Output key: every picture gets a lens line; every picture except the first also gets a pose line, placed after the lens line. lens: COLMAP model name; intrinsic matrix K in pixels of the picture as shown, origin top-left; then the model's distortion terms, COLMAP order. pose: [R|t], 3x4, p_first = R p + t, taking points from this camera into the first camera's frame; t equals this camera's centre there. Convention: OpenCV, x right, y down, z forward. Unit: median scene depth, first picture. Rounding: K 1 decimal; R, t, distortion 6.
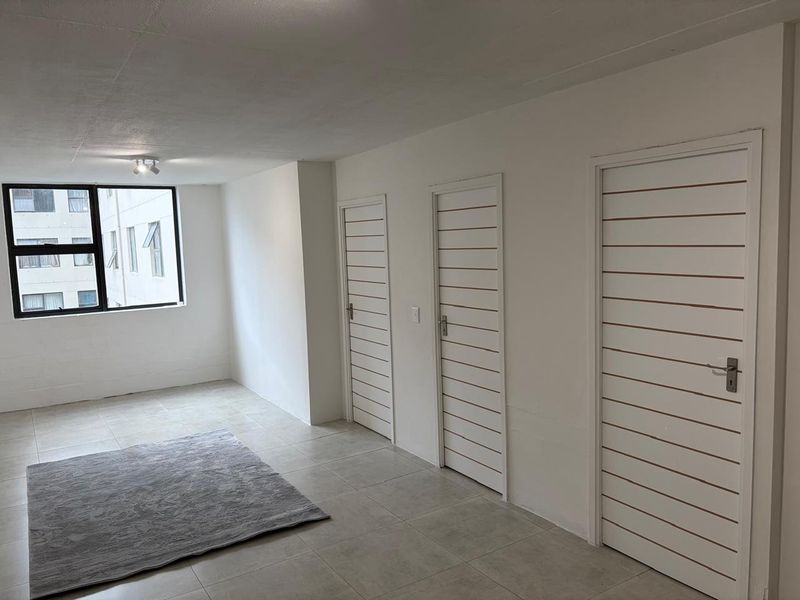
lens RADIAL K [[601.4, 0, 401.8], [0, 601.4, 305.7], [0, 0, 1]] dist [0.032611, -0.002677]
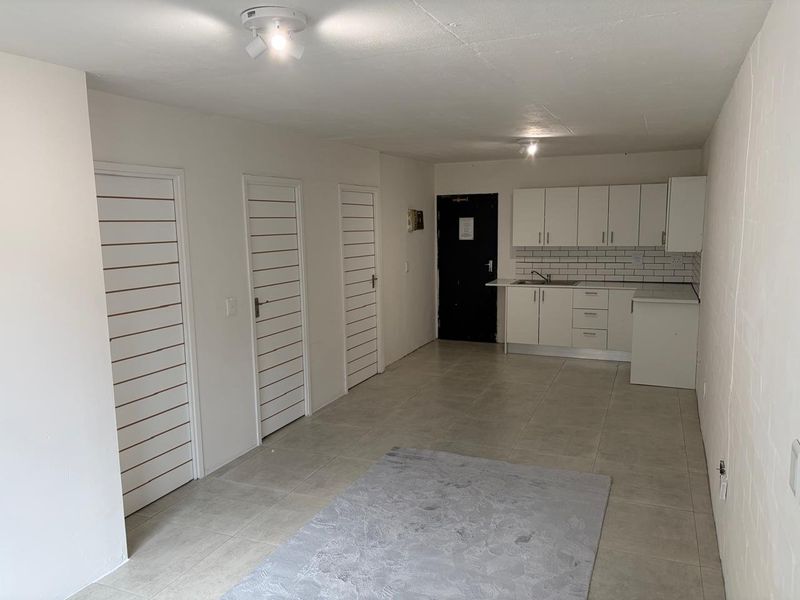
lens RADIAL K [[601.4, 0, 401.8], [0, 601.4, 305.7], [0, 0, 1]] dist [0.032611, -0.002677]
pose [[-0.568371, -0.071633, 0.819648, -0.952831], [0.123876, 0.977397, 0.171320, -0.121679], [-0.813393, 0.198908, -0.546651, 1.367237]]
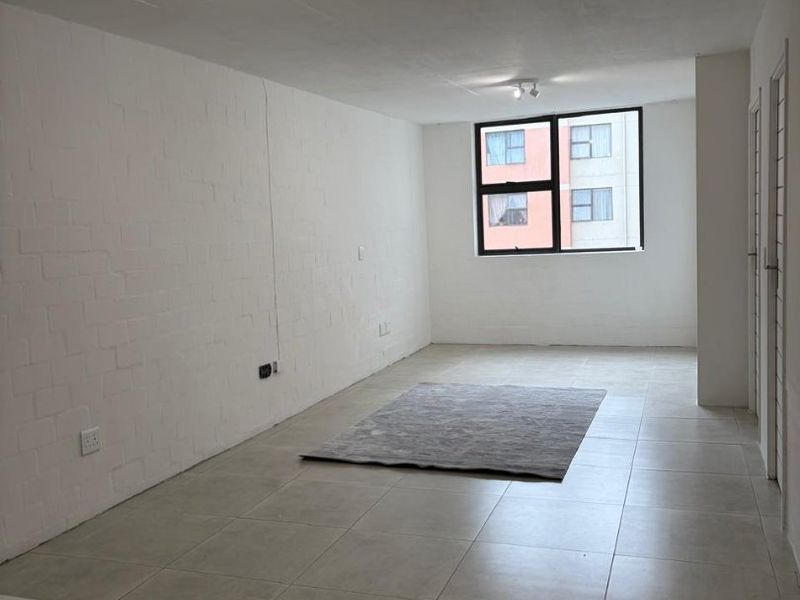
lens RADIAL K [[797.2, 0, 394.4], [0, 797.2, 302.3], [0, 0, 1]] dist [0.142270, -0.362031]
pose [[0.613453, 0.086014, -0.785033, 0.524923], [-0.058192, 0.996272, 0.063686, 0.033260], [0.787584, 0.006615, 0.616171, 0.086418]]
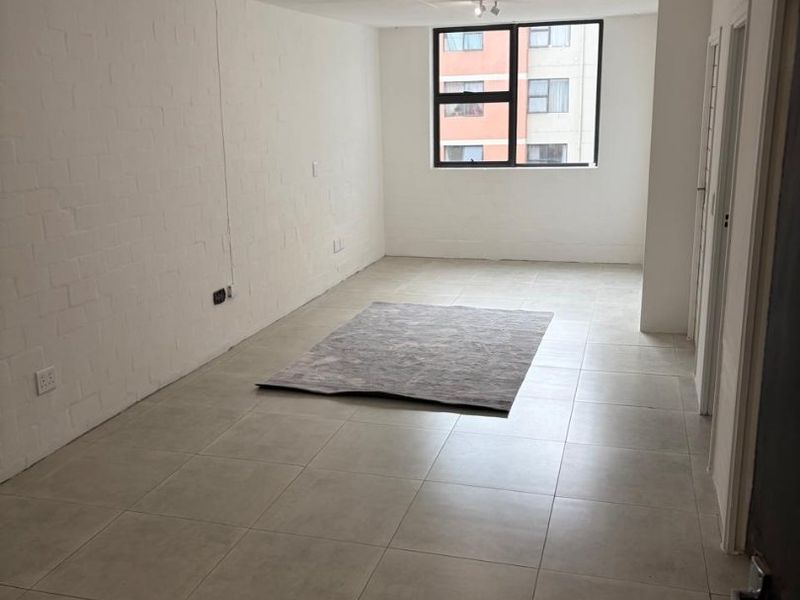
lens RADIAL K [[797.2, 0, 394.4], [0, 797.2, 302.3], [0, 0, 1]] dist [0.142270, -0.362031]
pose [[0.657198, 0.202606, -0.725977, 0.519423], [-0.079630, 0.976467, 0.200427, -0.033753], [0.749500, -0.073910, 0.657865, 0.078775]]
